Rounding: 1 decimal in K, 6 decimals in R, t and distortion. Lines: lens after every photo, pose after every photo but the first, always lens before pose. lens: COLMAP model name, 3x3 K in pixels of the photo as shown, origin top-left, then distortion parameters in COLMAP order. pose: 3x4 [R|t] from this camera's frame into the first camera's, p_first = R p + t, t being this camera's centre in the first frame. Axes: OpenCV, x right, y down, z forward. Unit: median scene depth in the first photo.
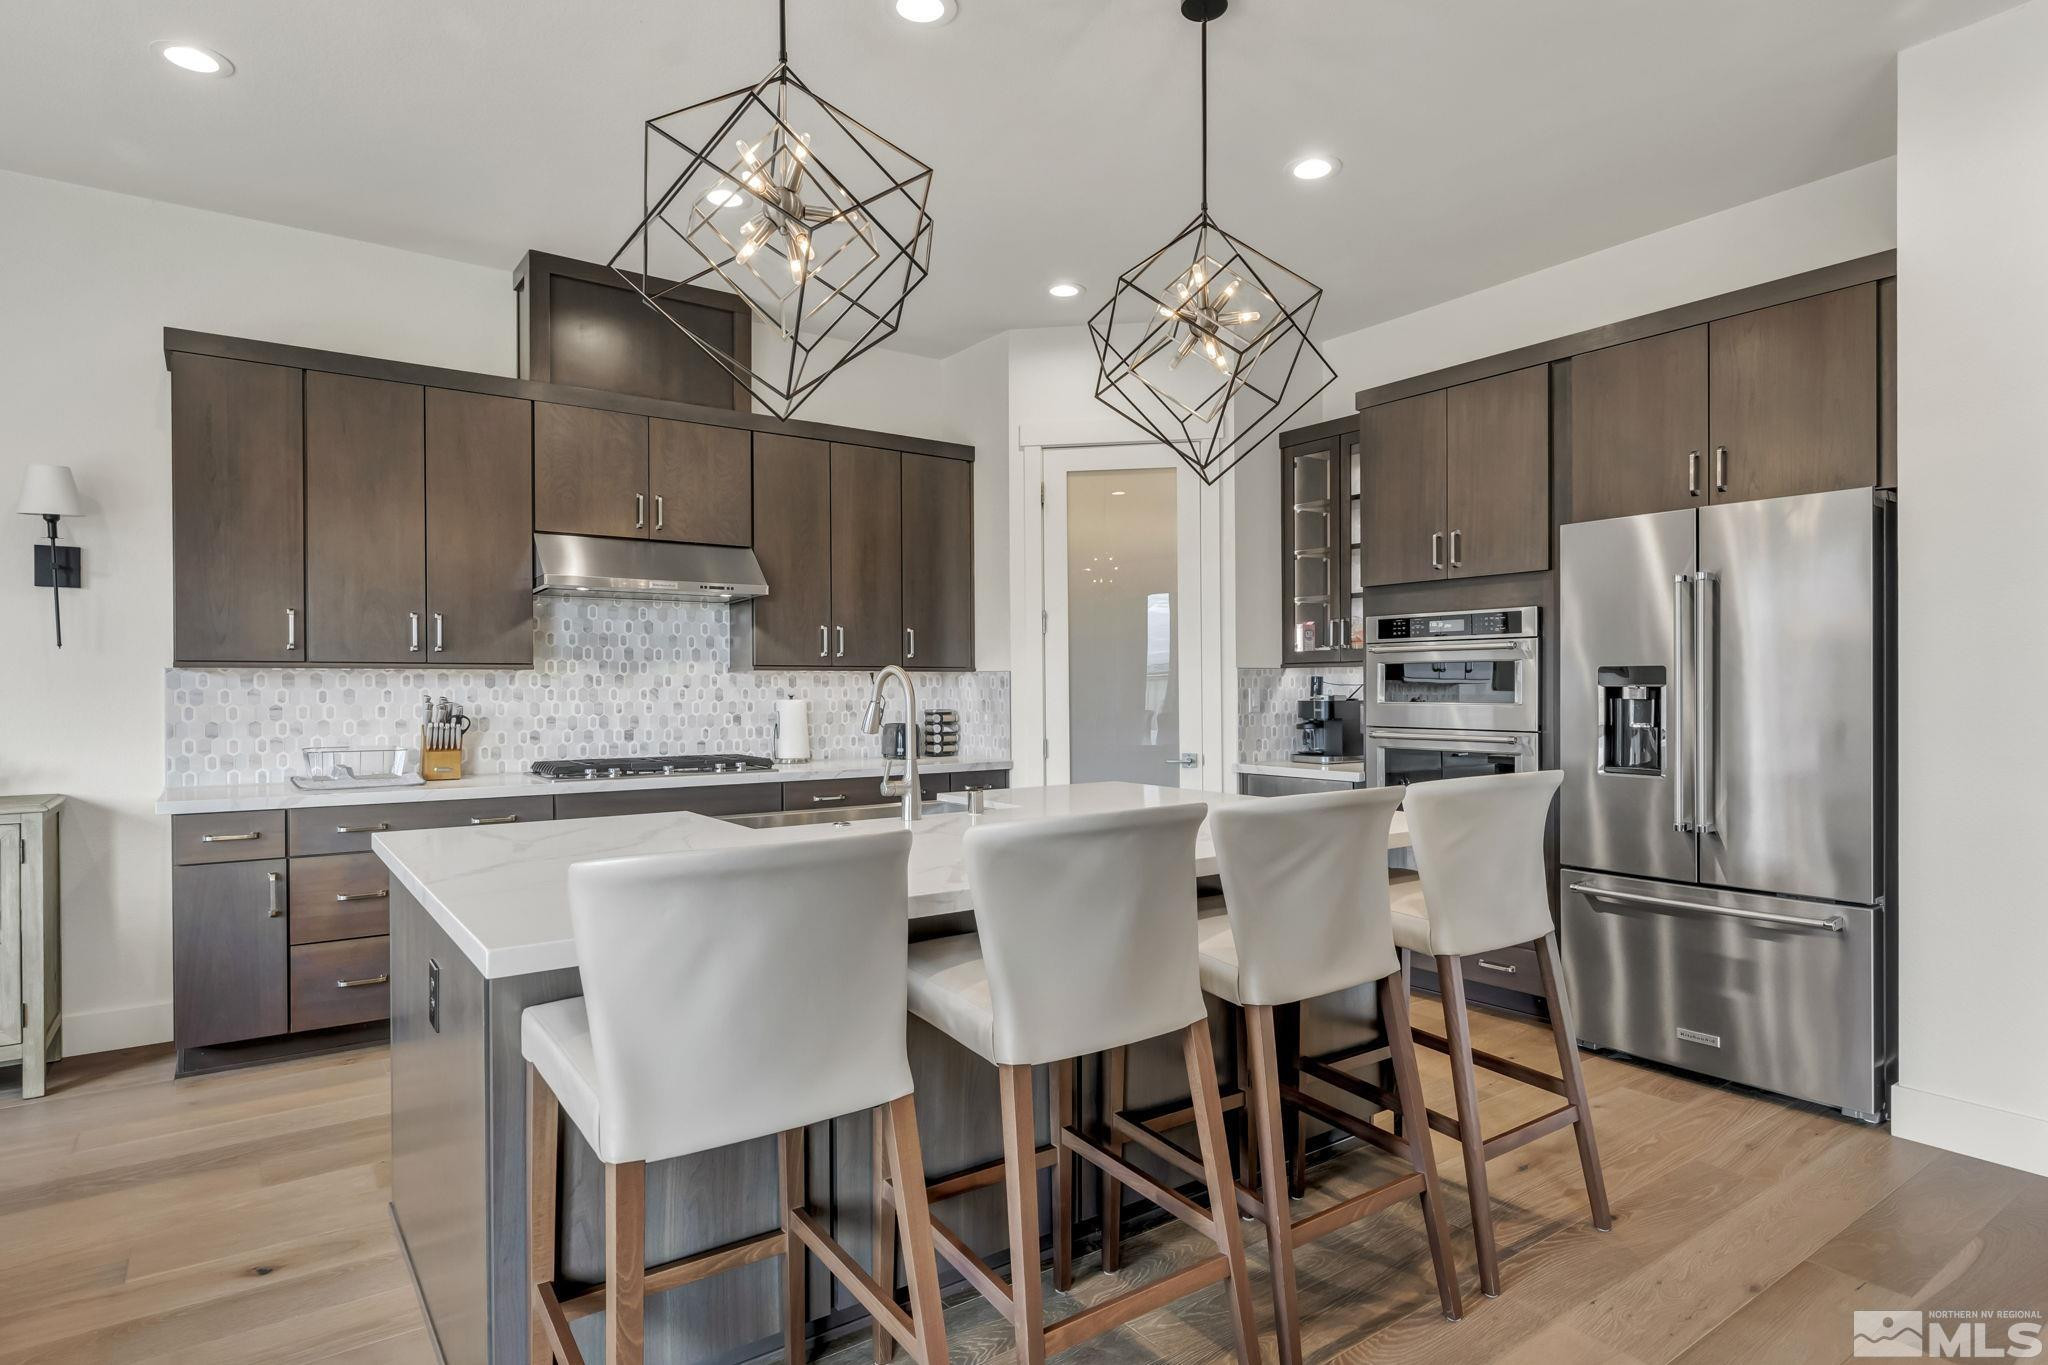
lens RADIAL K [[1116.9, 0, 1036.7], [0, 1116.9, 691.3], [0, 0, 1]] dist [-0.000230, -0.000216]
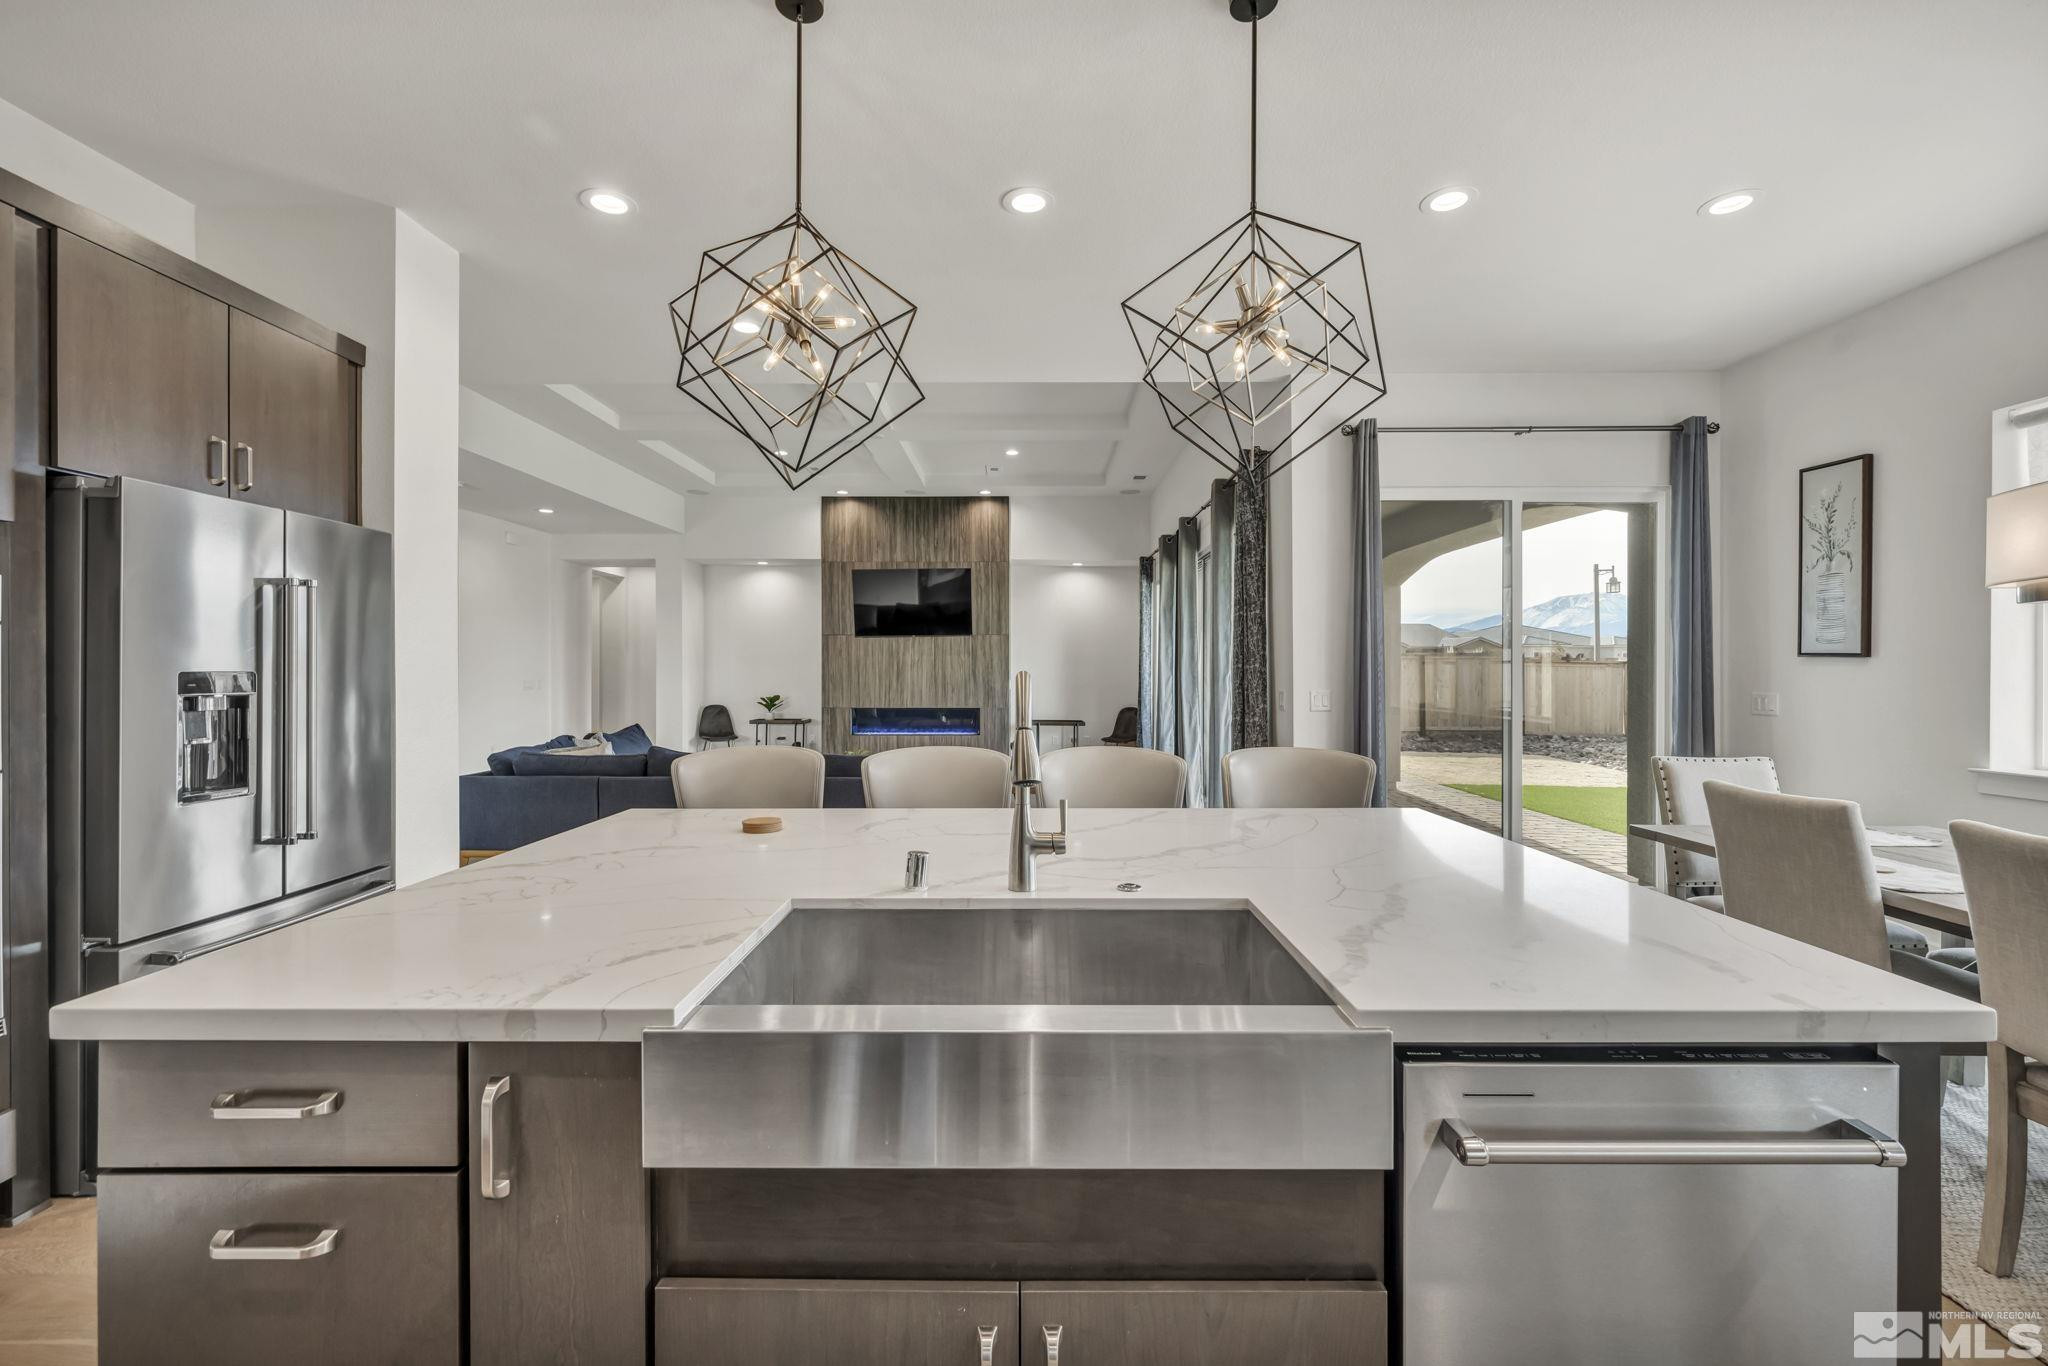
lens RADIAL K [[846.9, 0, 1026.4], [0, 846.9, 667.9], [0, 0, 1]] dist [0.000135, -0.000106]
pose [[-0.803542, 0.006660, 0.595211, -0.260666], [0.006057, 0.999977, -0.003011, -0.014941], [-0.595217, 0.001186, -0.803564, 0.873504]]
